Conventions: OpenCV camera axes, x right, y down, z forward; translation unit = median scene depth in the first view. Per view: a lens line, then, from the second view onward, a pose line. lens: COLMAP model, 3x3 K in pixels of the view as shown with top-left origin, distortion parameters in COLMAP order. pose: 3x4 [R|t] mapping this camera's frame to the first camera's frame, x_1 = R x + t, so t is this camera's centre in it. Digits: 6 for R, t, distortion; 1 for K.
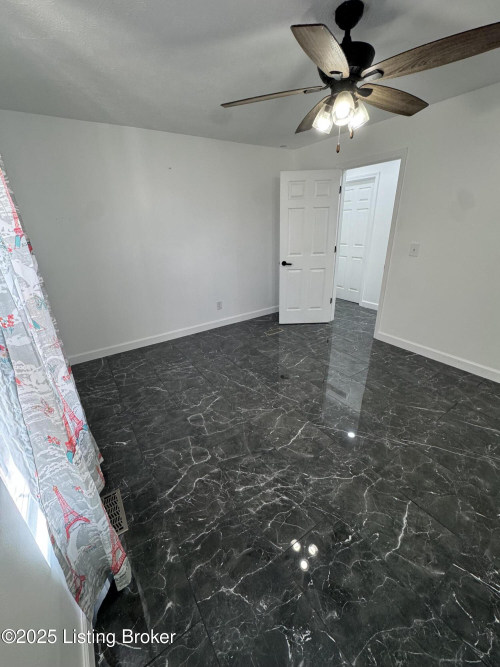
lens RADIAL K [[267.5, 0, 246.3], [0, 267.5, 335.1], [0, 0, 1]] dist [-0.003673, 0.000663]
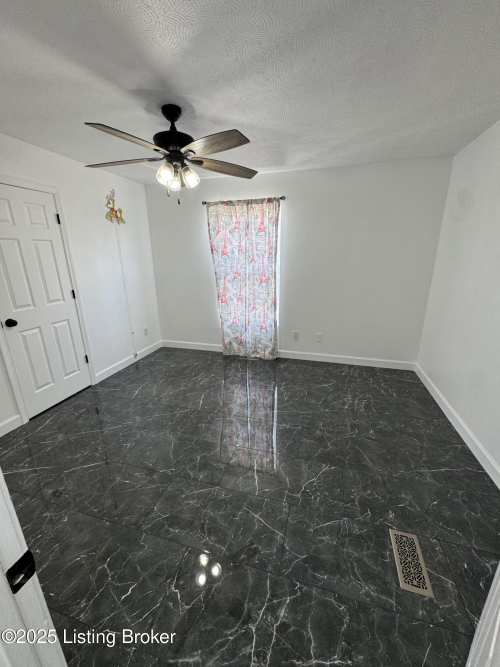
lens RADIAL K [[267.5, 0, 248.0], [0, 267.5, 331.3], [0, 0, 1]] dist [-0.003673, 0.000663]
pose [[-0.764617, 0.217574, -0.606648, 0.572488], [-0.217945, 0.798544, 0.561094, -0.556277], [0.606515, 0.561238, -0.563162, 1.279014]]
